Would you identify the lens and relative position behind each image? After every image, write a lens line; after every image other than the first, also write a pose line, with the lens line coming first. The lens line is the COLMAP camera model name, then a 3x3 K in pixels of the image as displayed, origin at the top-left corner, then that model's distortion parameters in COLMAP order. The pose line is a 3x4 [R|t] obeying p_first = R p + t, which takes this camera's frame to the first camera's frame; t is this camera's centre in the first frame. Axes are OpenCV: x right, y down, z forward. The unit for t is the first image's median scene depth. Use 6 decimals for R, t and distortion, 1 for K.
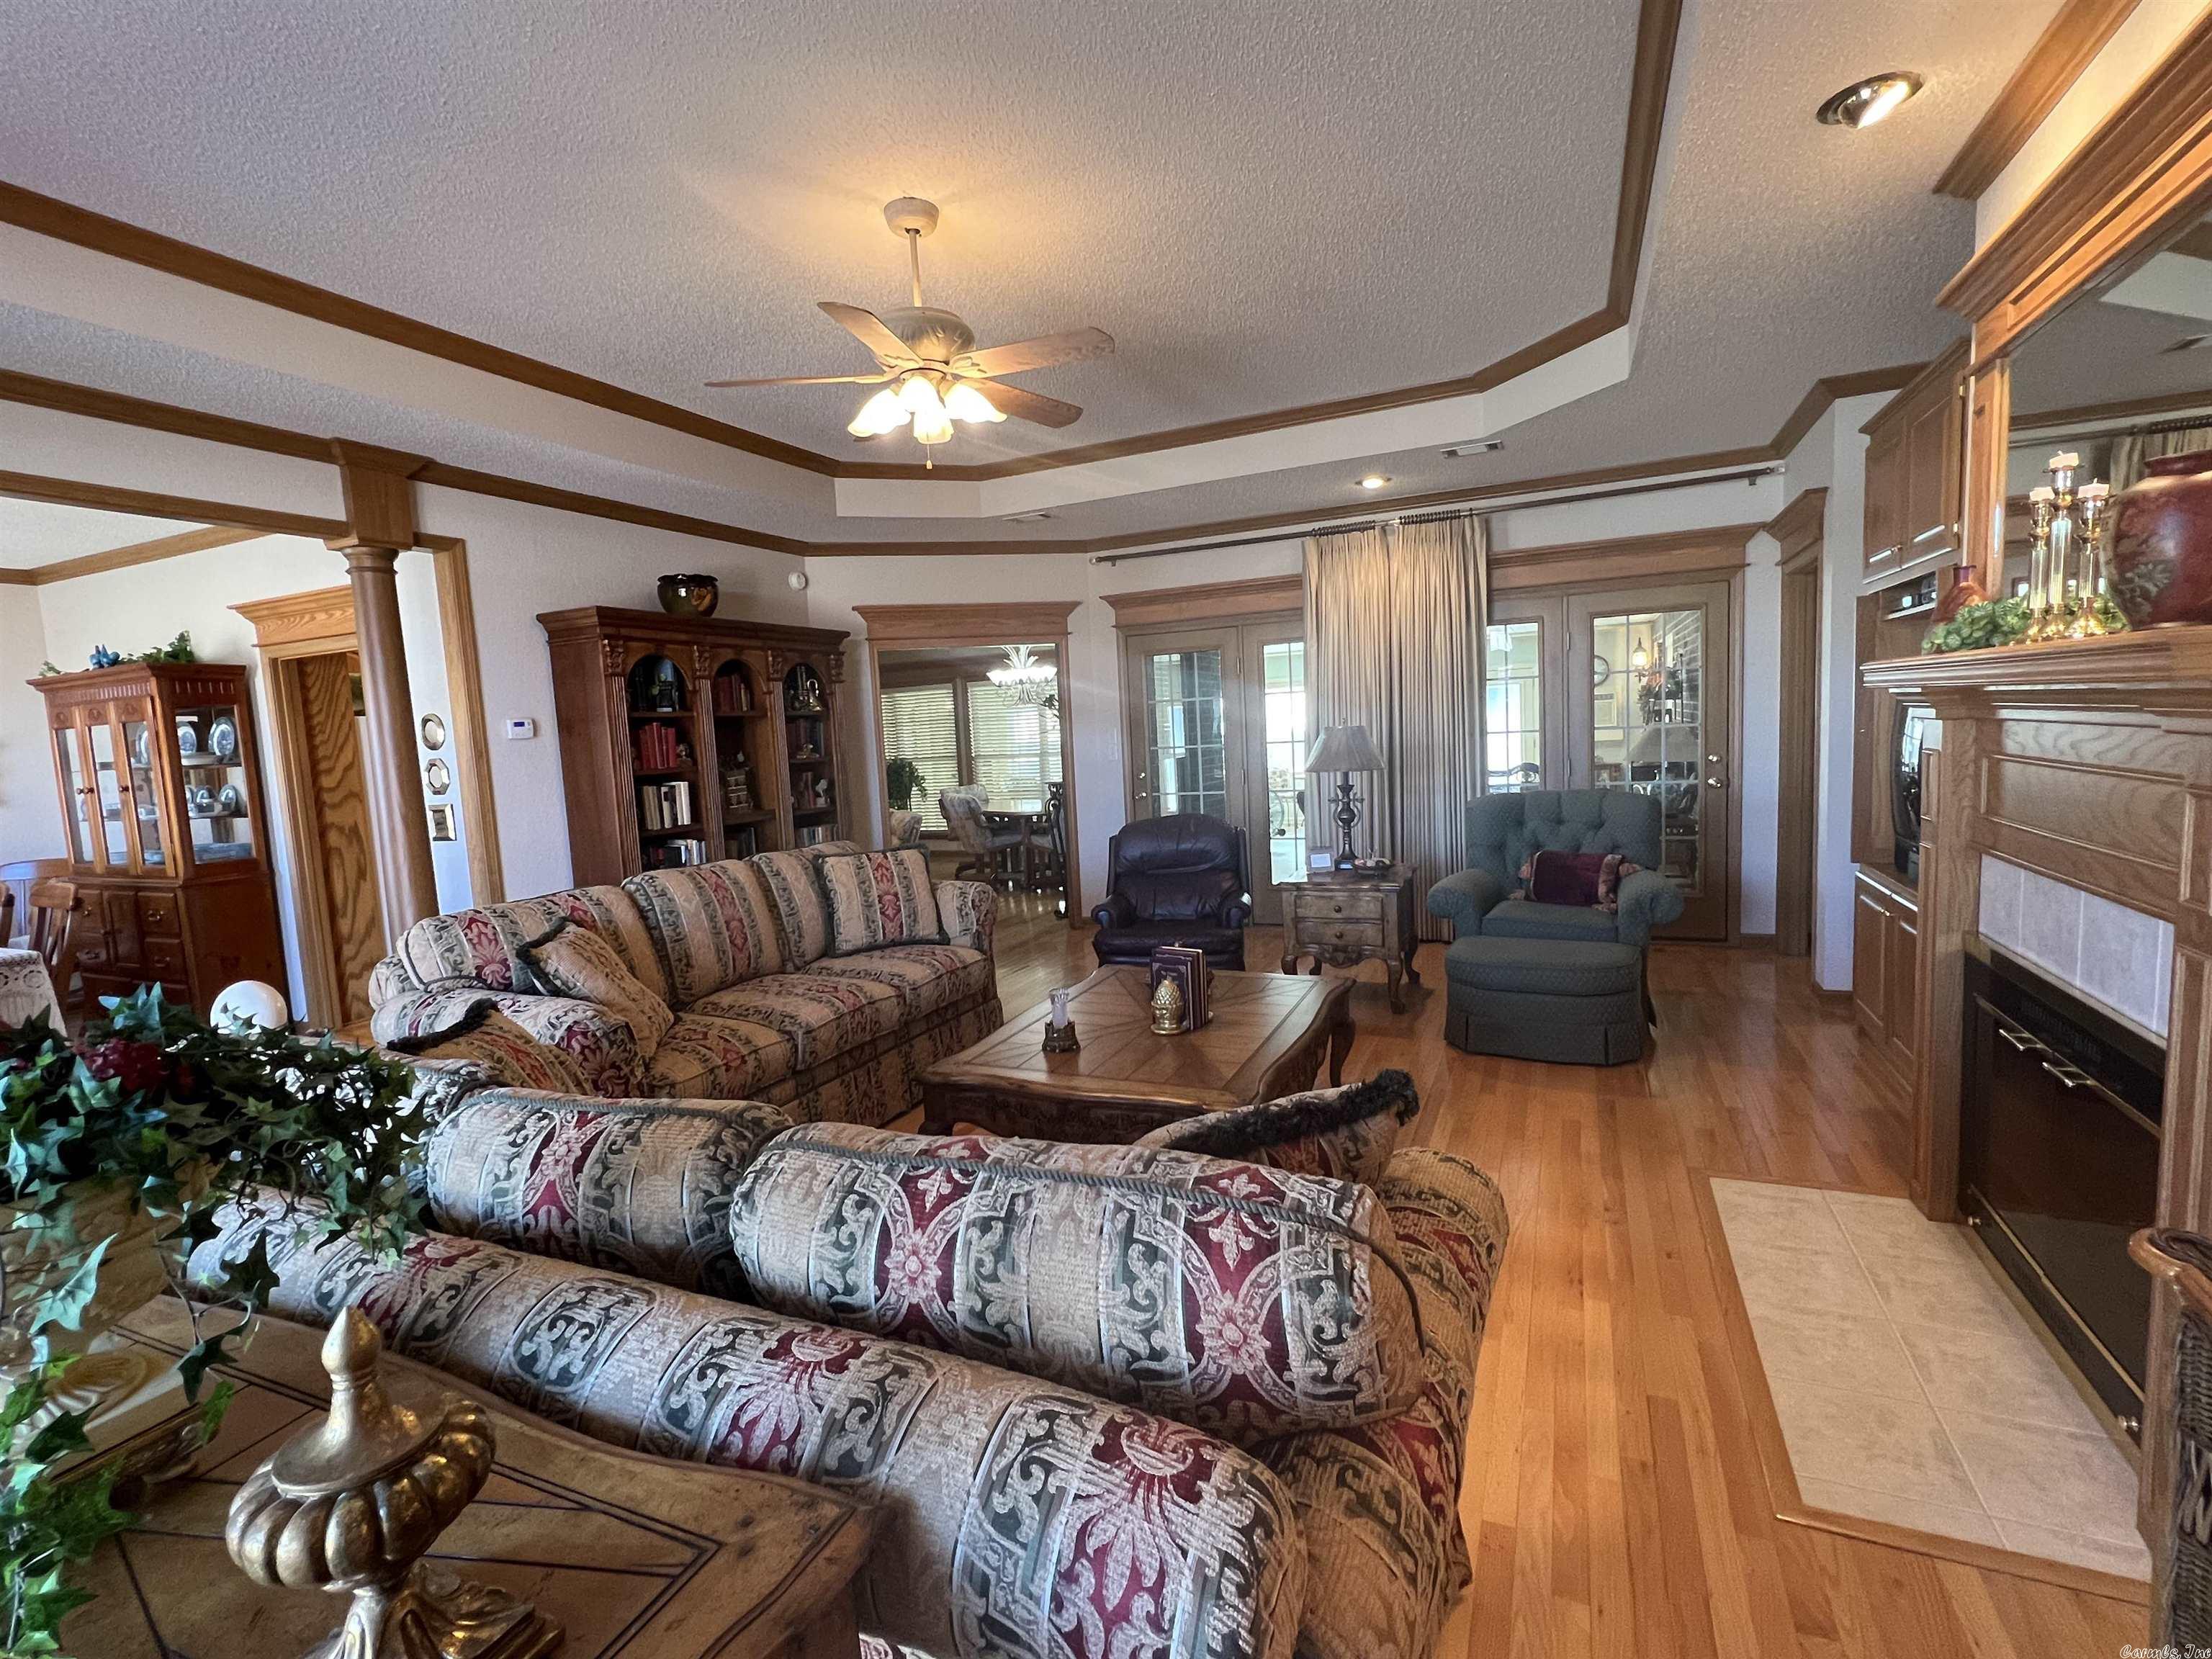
lens RADIAL K [[1020.9, 0, 1106.0], [0, 1020.9, 829.5], [0, 0, 1]] dist [-0.002213, -0.000311]
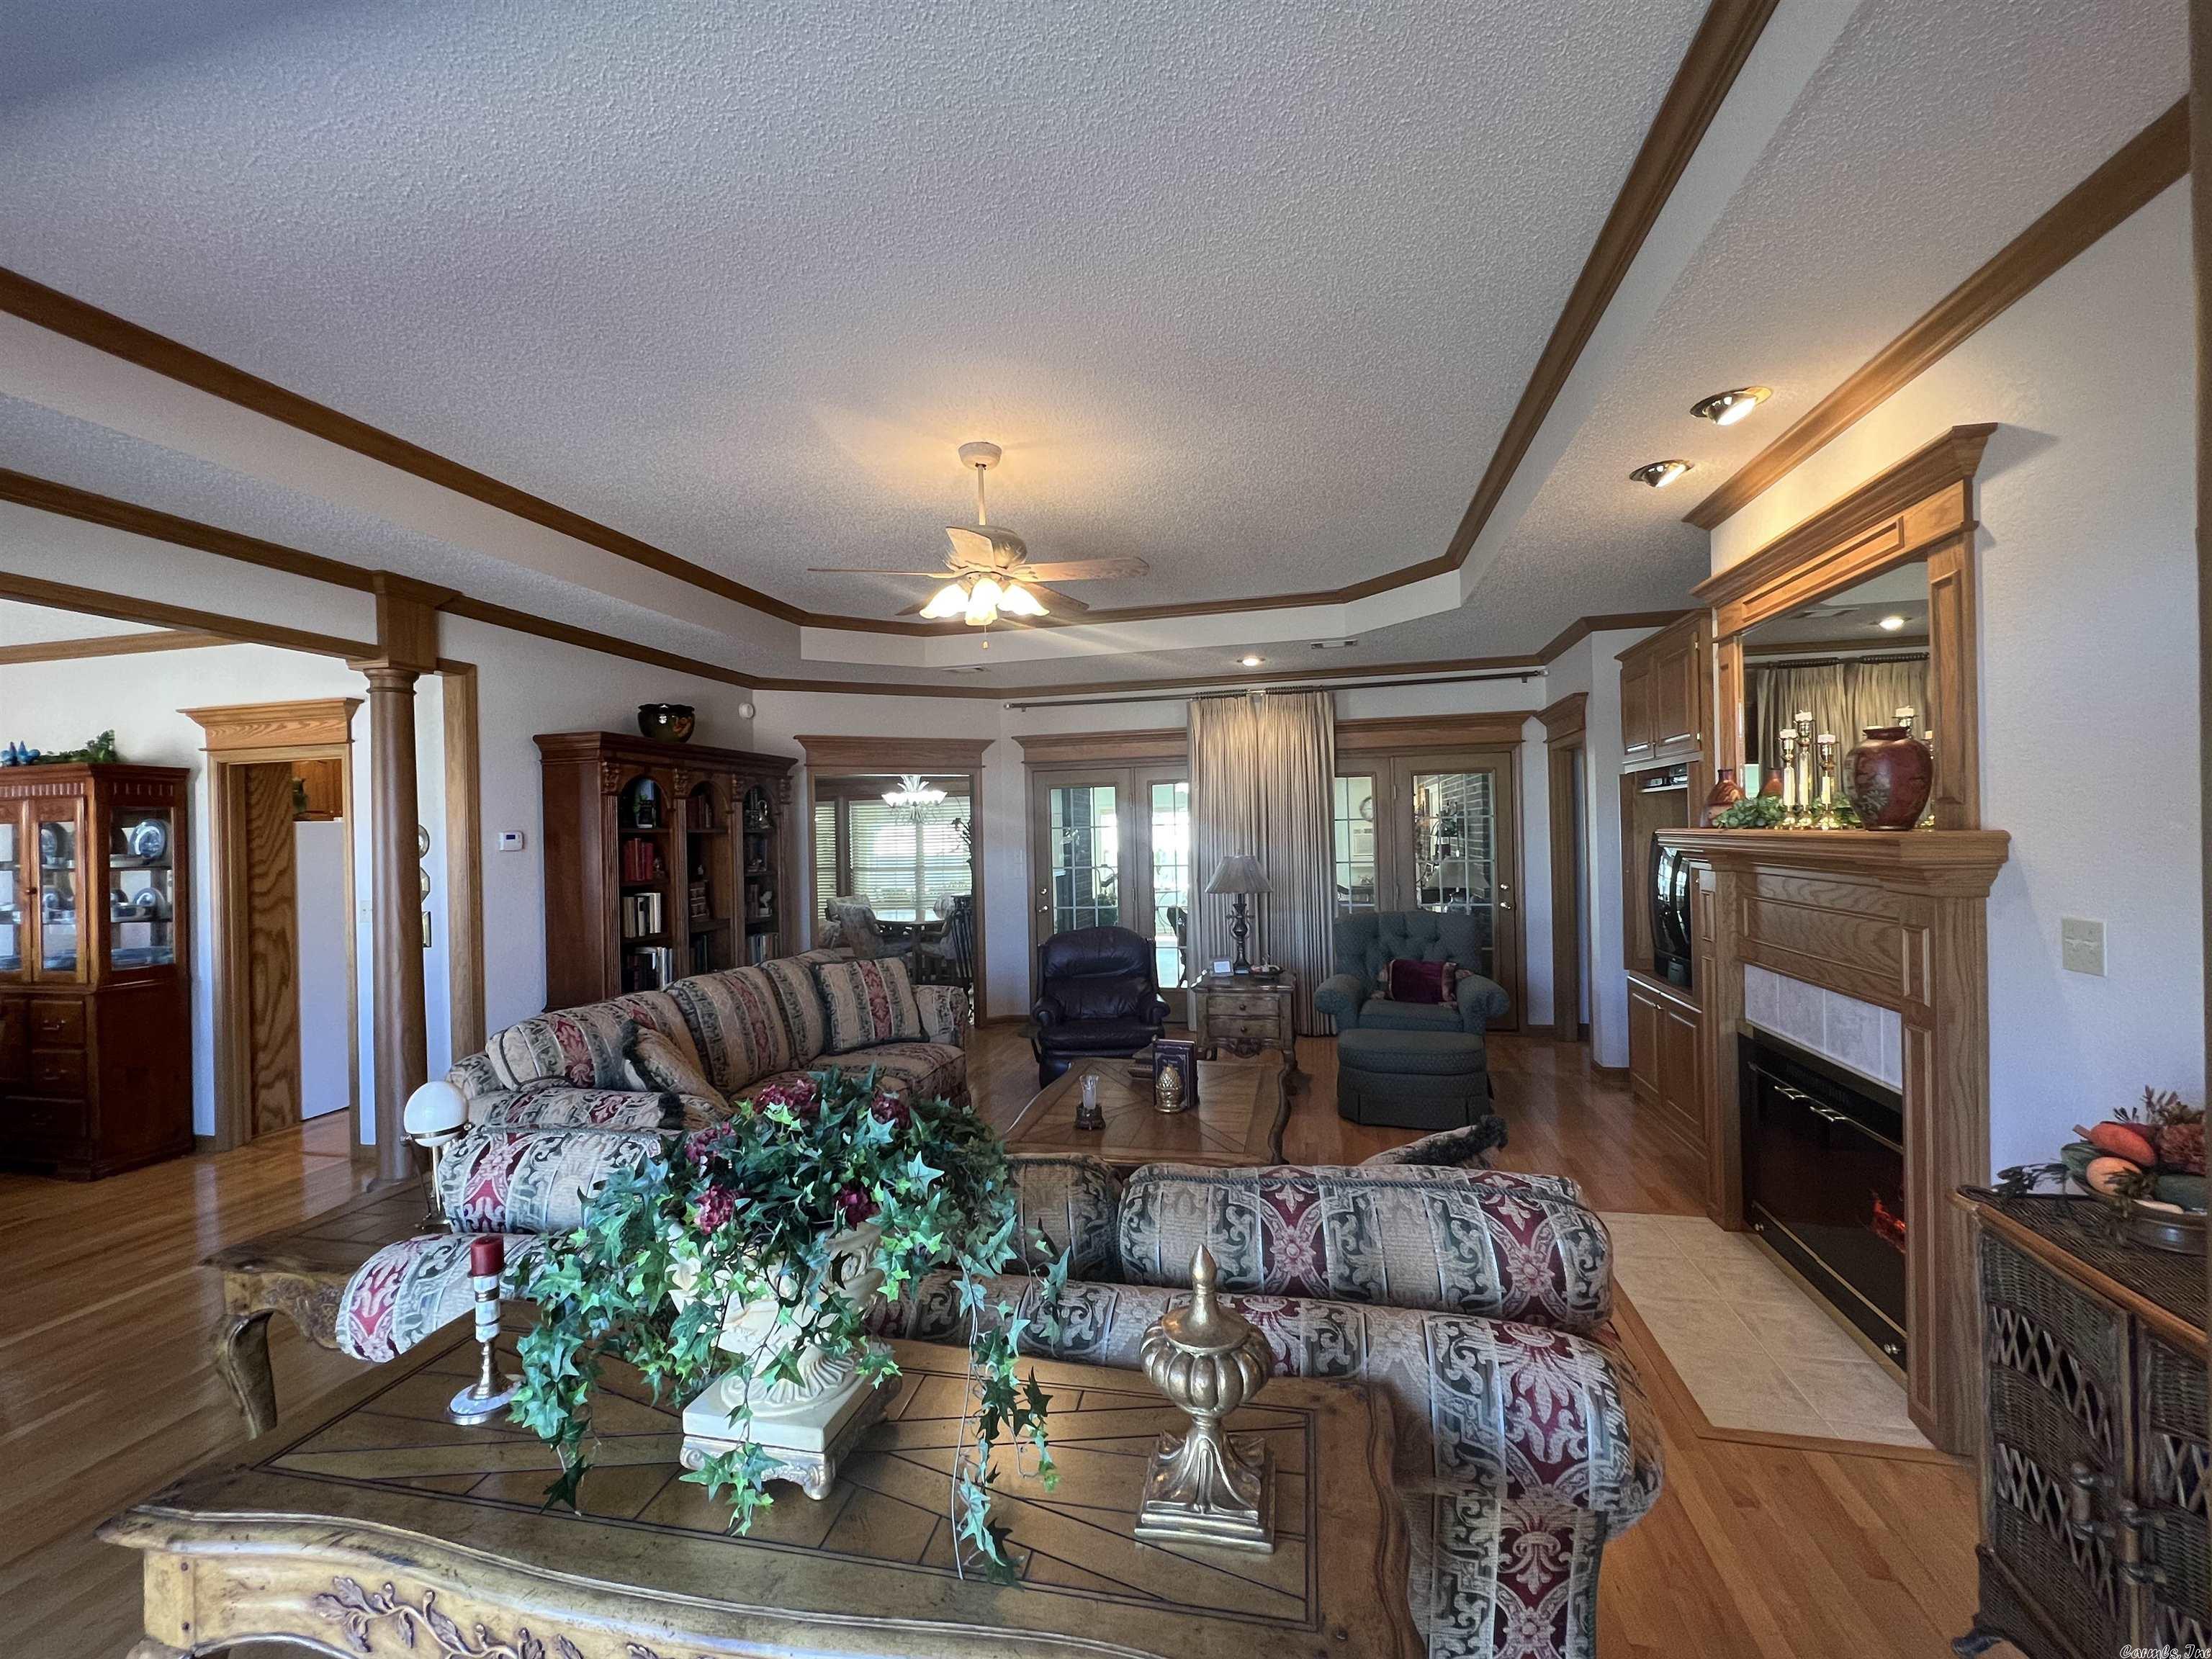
lens RADIAL K [[944.3, 0, 1100.1], [0, 944.3, 830.1], [0, 0, 1]] dist [-0.002761, 0.000334]
pose [[0.979290, 0.029373, 0.200321, -0.190386], [-0.007006, 0.993744, -0.111462, -0.005885], [-0.202342, 0.107750, 0.973369, -0.086082]]
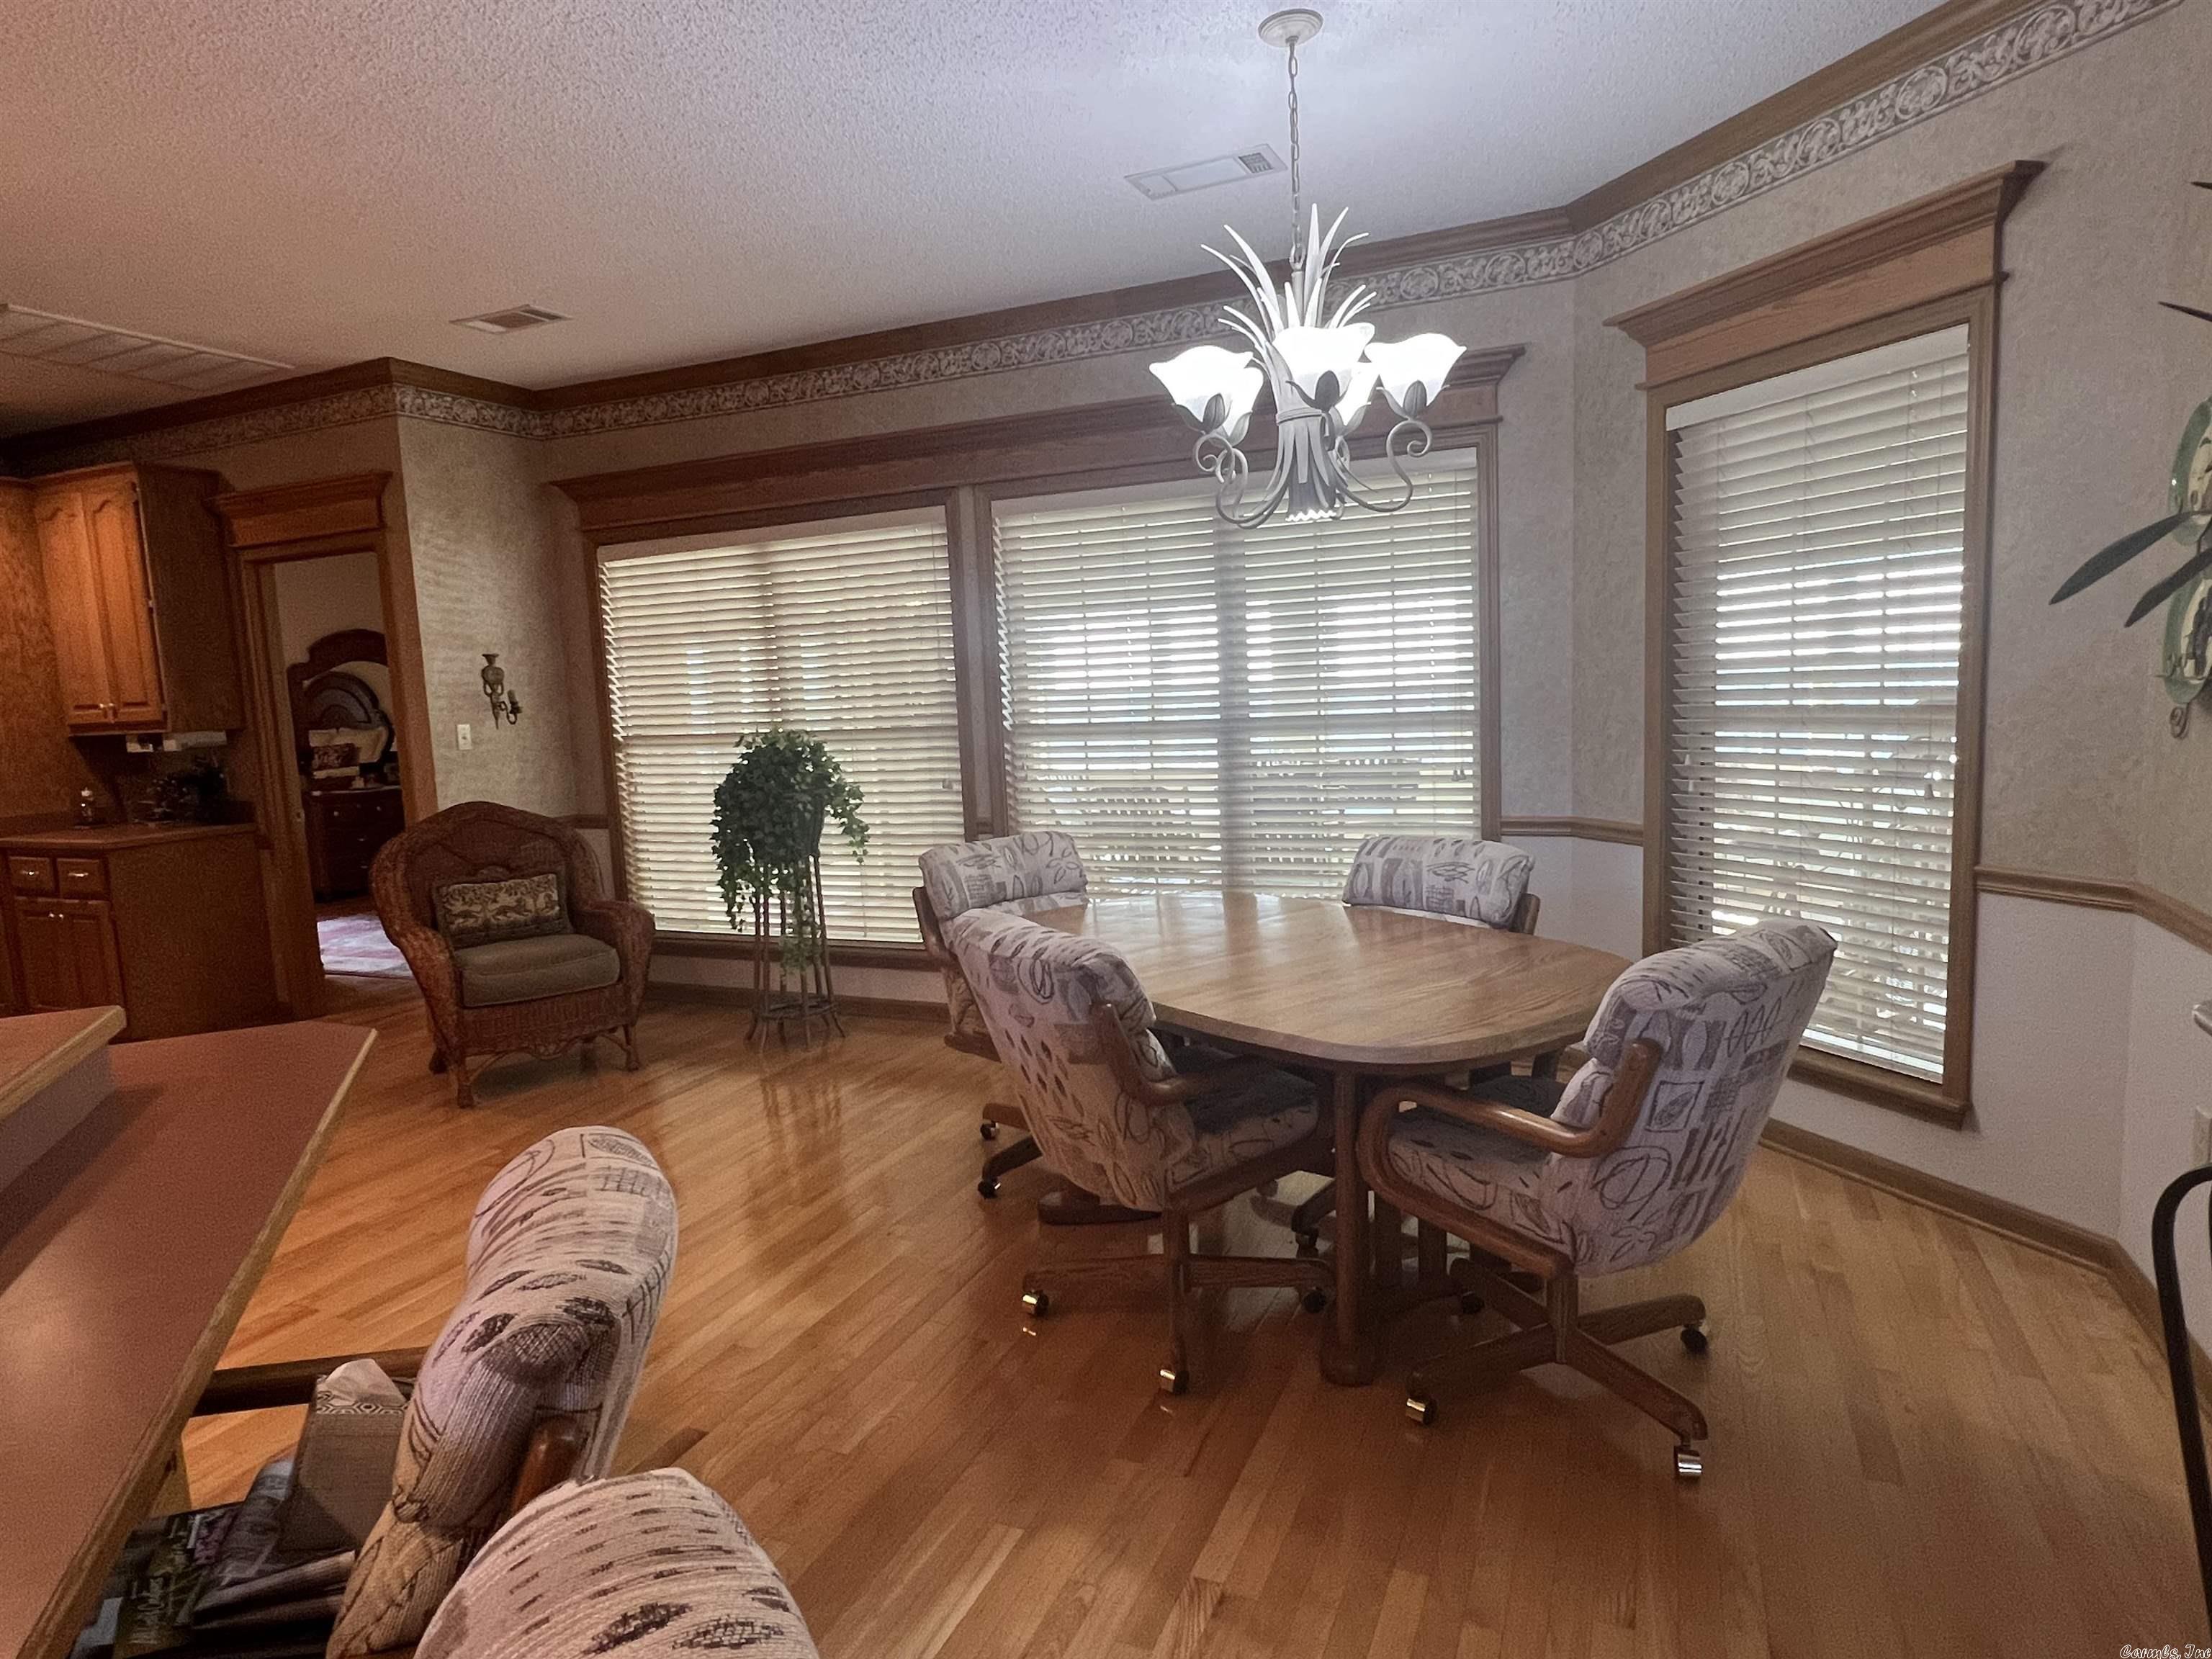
lens RADIAL K [[1274.5, 0, 1090.2], [0, 1274.5, 838.4], [0, 0, 1]] dist [-0.001610, -0.001551]
pose [[0.999909, 0.005235, 0.012464, -0.280372], [-0.005476, 0.999798, 0.019332, -0.121798], [-0.012360, -0.019398, 0.999735, 1.510844]]
